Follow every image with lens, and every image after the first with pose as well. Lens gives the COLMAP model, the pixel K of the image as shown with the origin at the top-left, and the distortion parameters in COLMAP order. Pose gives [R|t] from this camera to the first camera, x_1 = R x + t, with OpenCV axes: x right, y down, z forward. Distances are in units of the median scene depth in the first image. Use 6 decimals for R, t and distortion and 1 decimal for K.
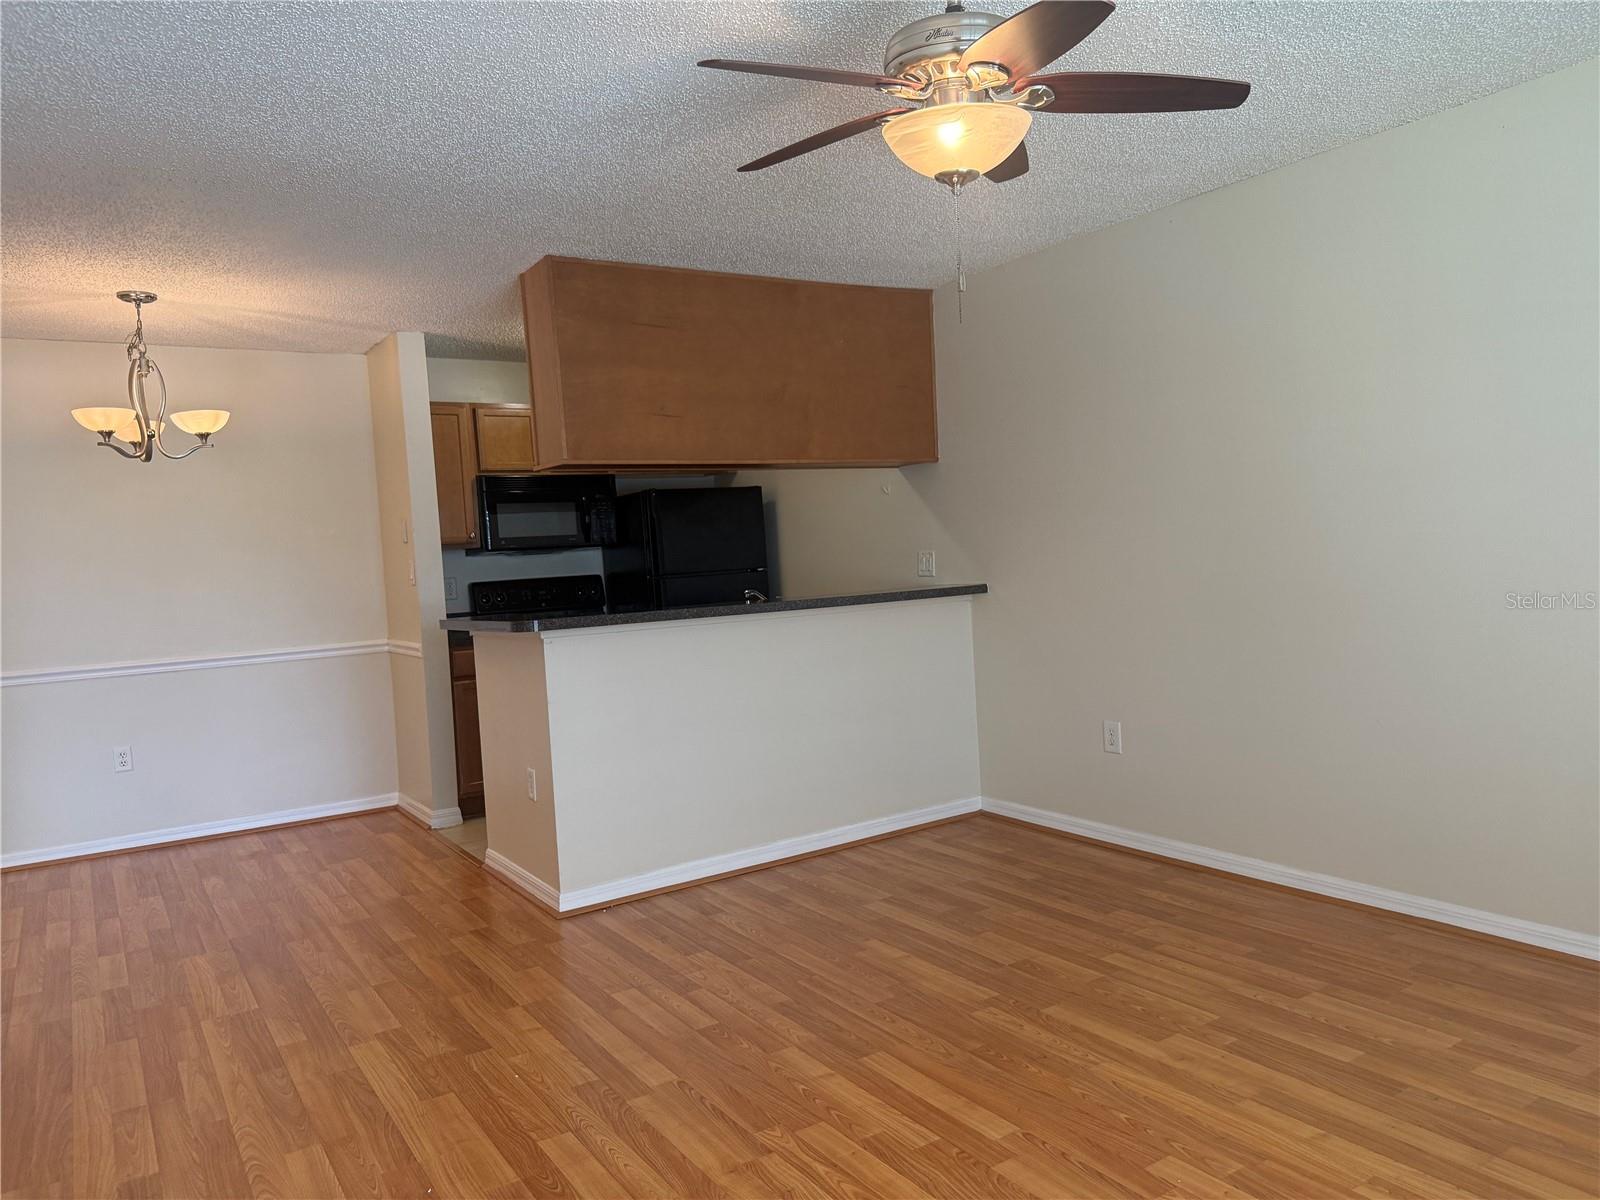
lens RADIAL K [[1132.2, 0, 804.0], [0, 1132.2, 602.9], [0, 0, 1]] dist [0.039904, -0.046096]
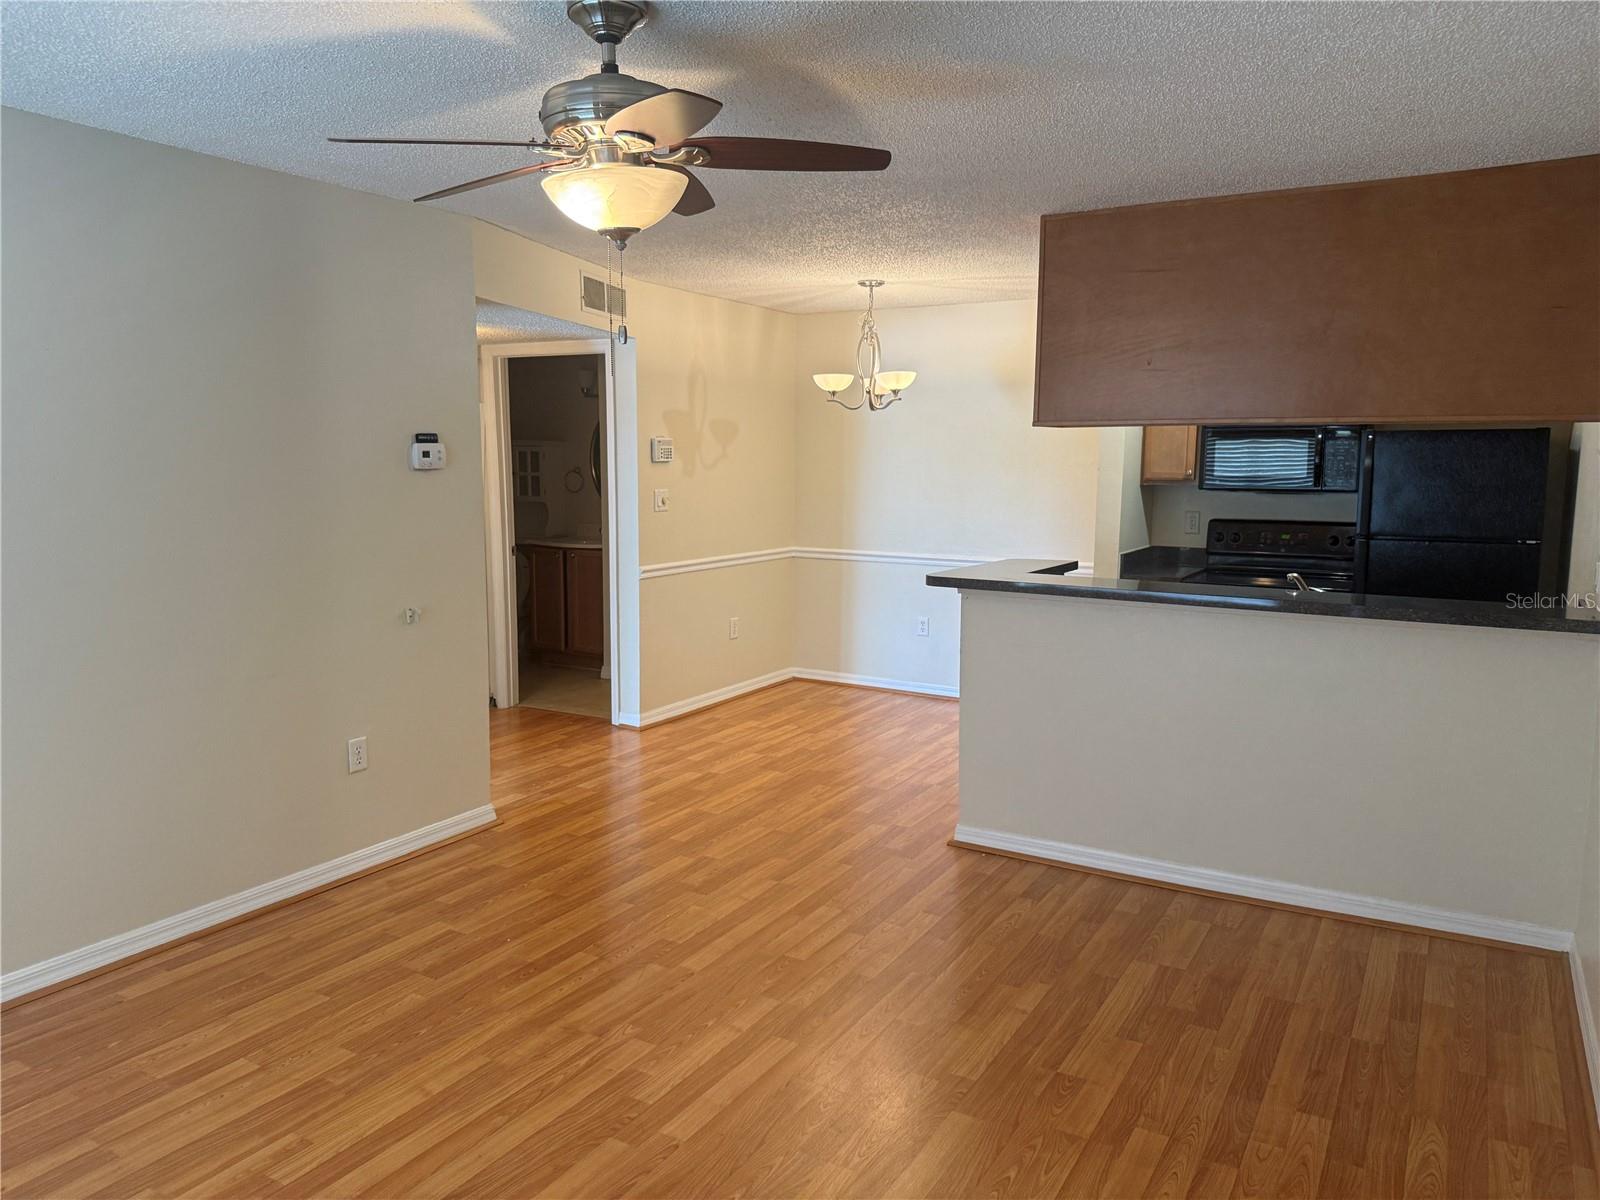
lens RADIAL K [[1132.2, 0, 808.0], [0, 1132.2, 588.3], [0, 0, 1]] dist [0.039904, -0.046096]
pose [[0.450257, 0.169891, -0.876588, 0.622136], [-0.070975, 0.985435, 0.154531, -0.126111], [0.890074, -0.007363, 0.455757, 0.354441]]
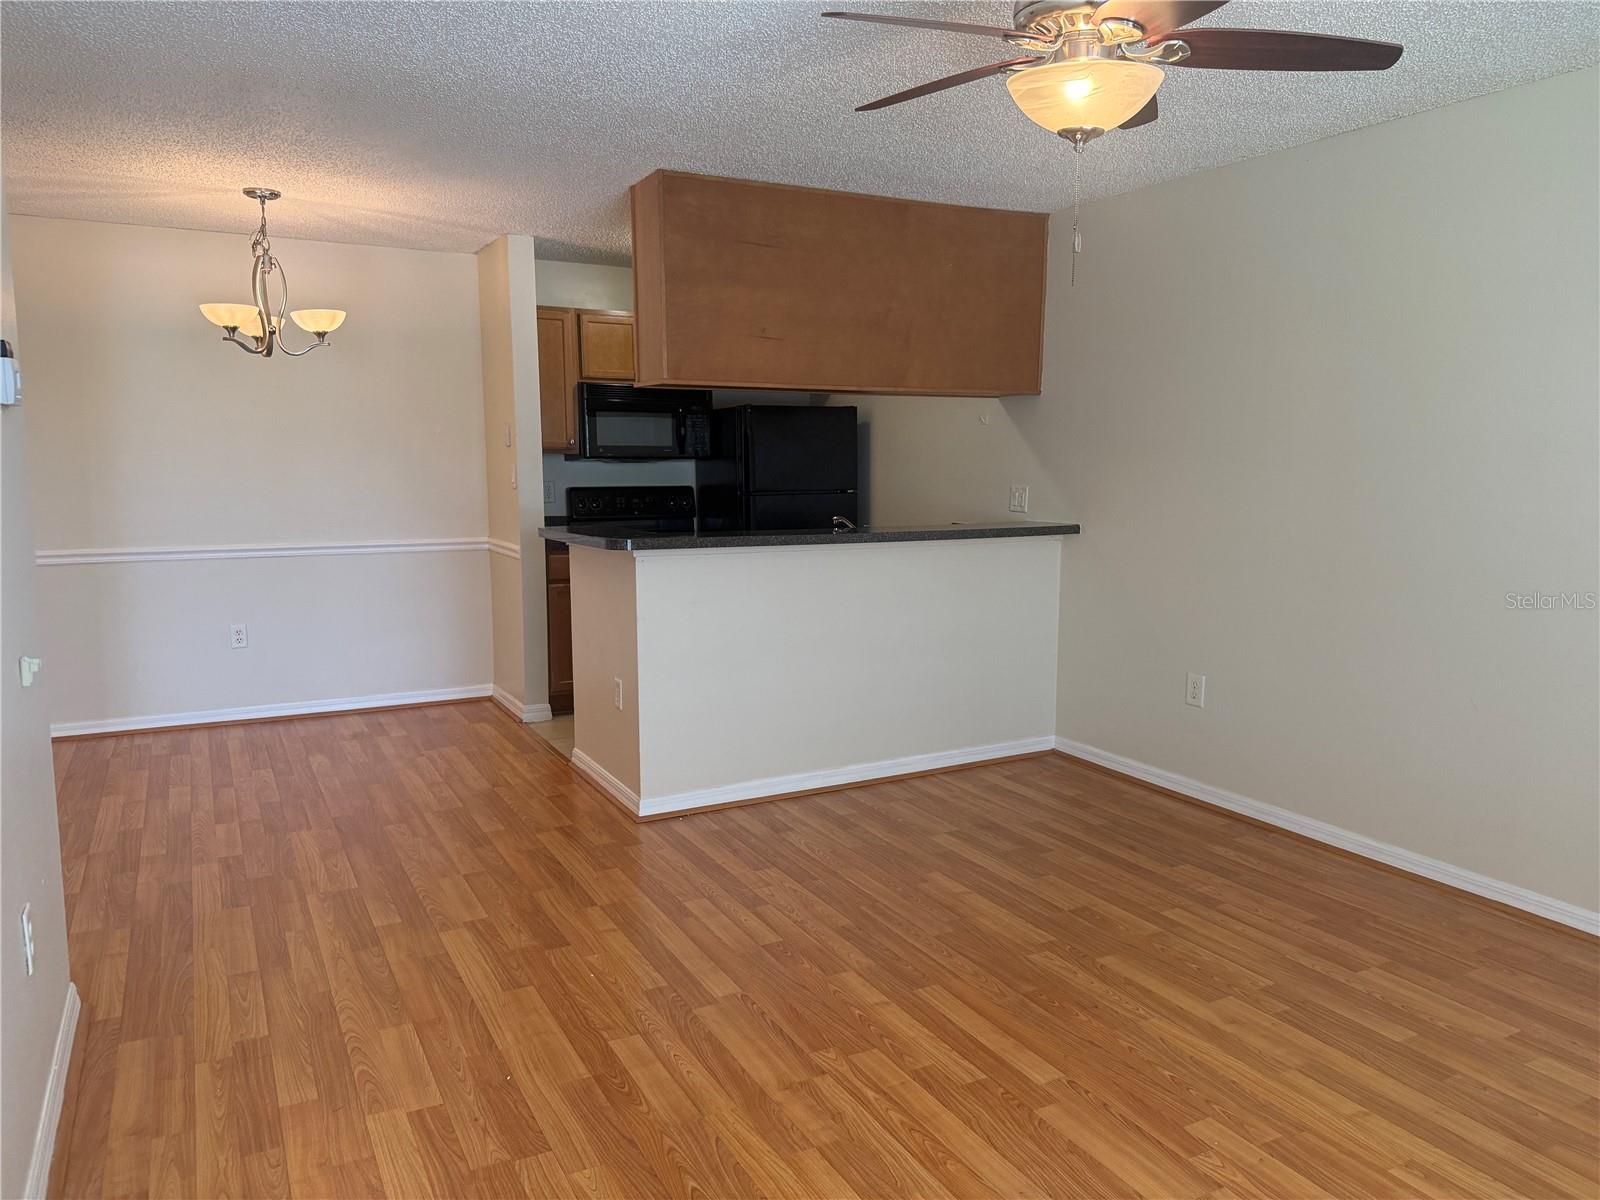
lens RADIAL K [[1132.2, 0, 801.7], [0, 1132.2, 603.6], [0, 0, 1]] dist [0.039904, -0.046096]
pose [[0.994784, 0.069389, -0.074766, -0.000838], [-0.062766, 0.994179, 0.087570, -0.023765], [0.080407, -0.082420, 0.993349, -0.008500]]
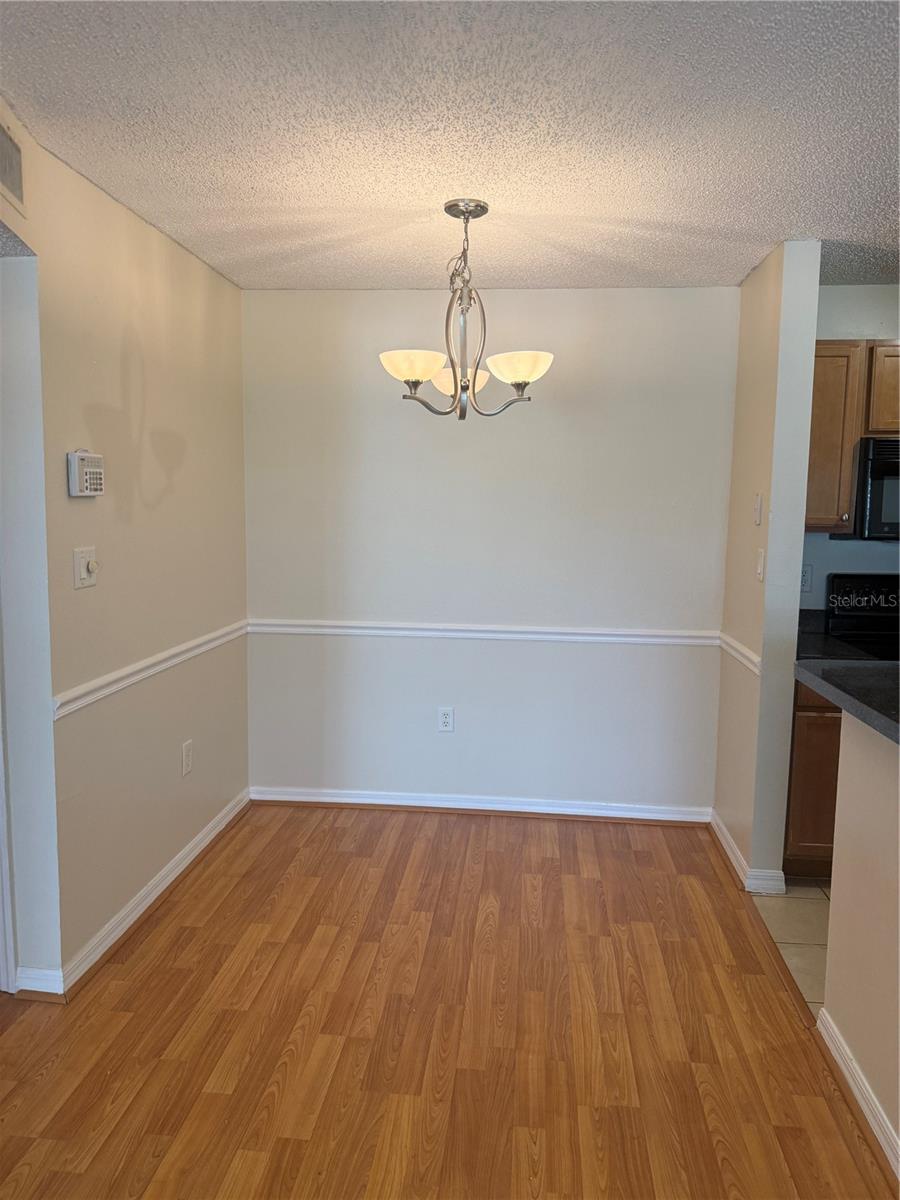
lens RADIAL K [[849.1, 0, 450.9], [0, 849.1, 597.2], [0, 0, 1]] dist [0.039904, -0.046096]
pose [[0.779070, 0.141450, -0.610771, -0.197635], [-0.087088, 0.989187, 0.118004, -0.071725], [0.620859, -0.038743, 0.782965, 0.540572]]
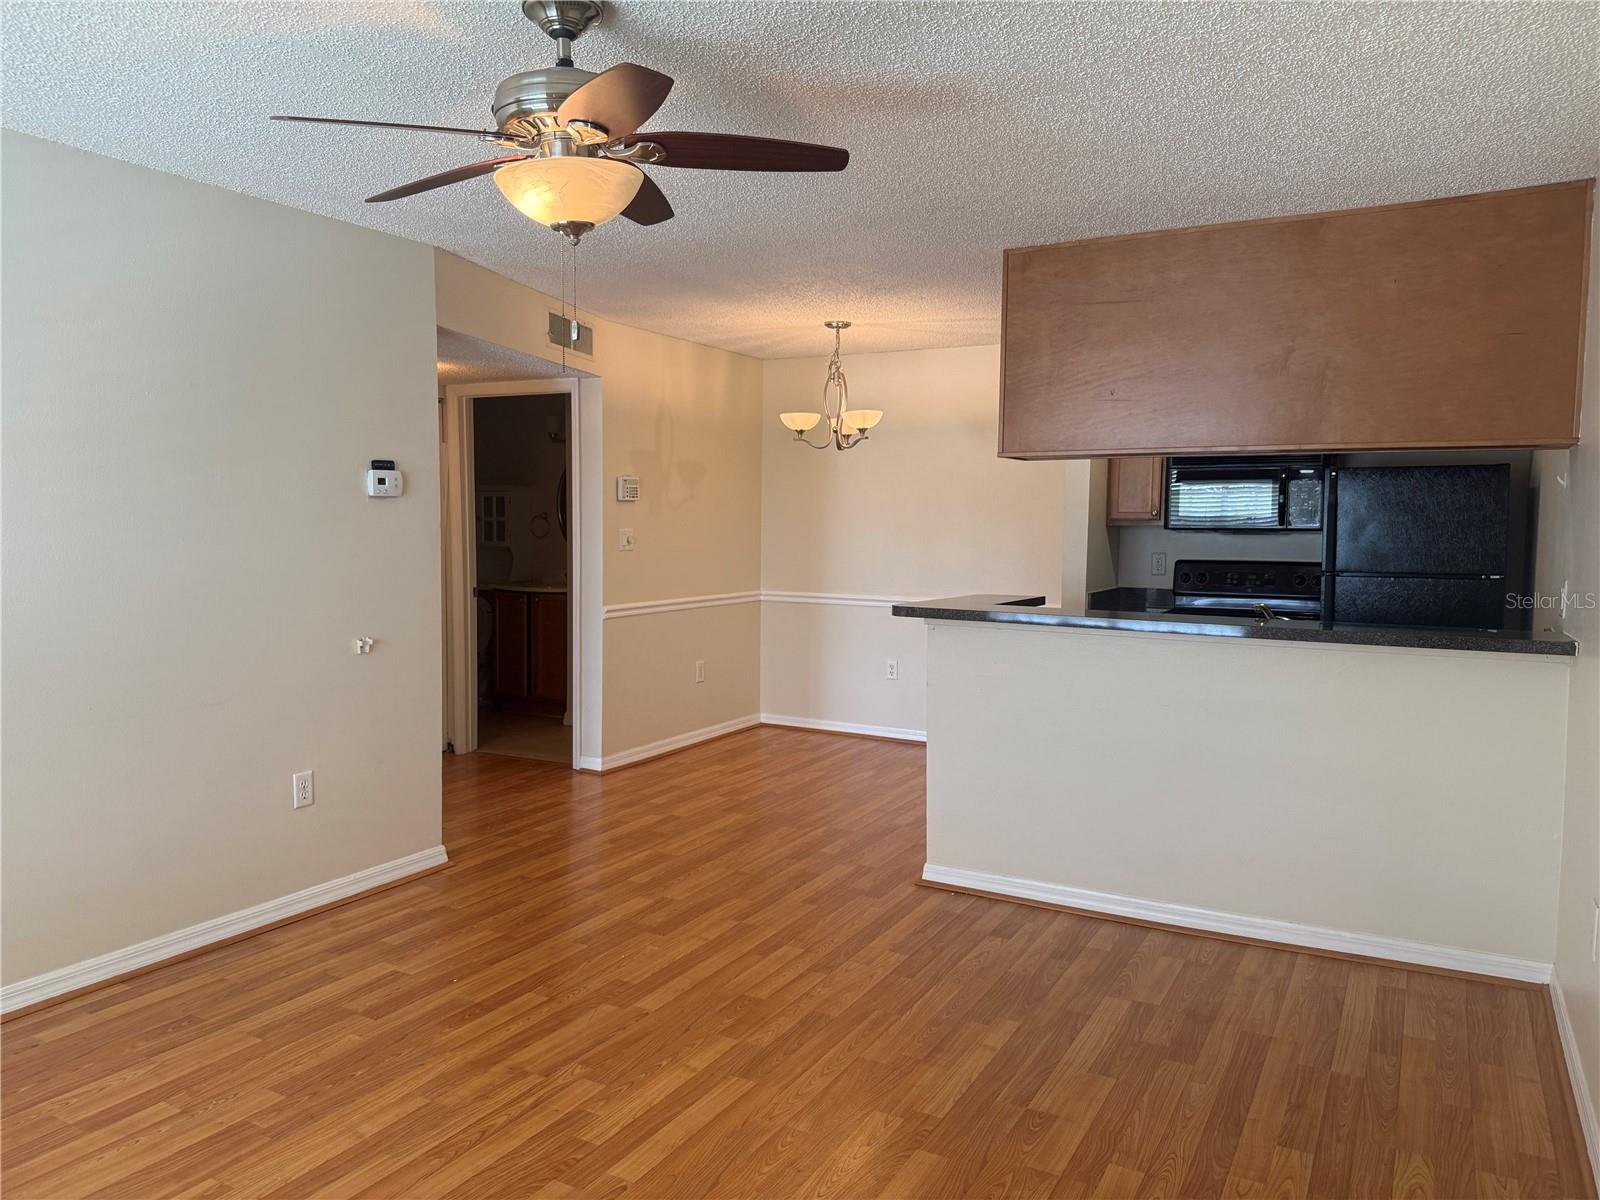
lens RADIAL K [[1132.2, 0, 807.3], [0, 1132.2, 584.7], [0, 0, 1]] dist [0.039904, -0.046096]
pose [[0.470954, 0.118051, -0.874223, 0.615197], [-0.074748, 0.992782, 0.093793, -0.094937], [0.878985, 0.021174, 0.476378, 0.368803]]
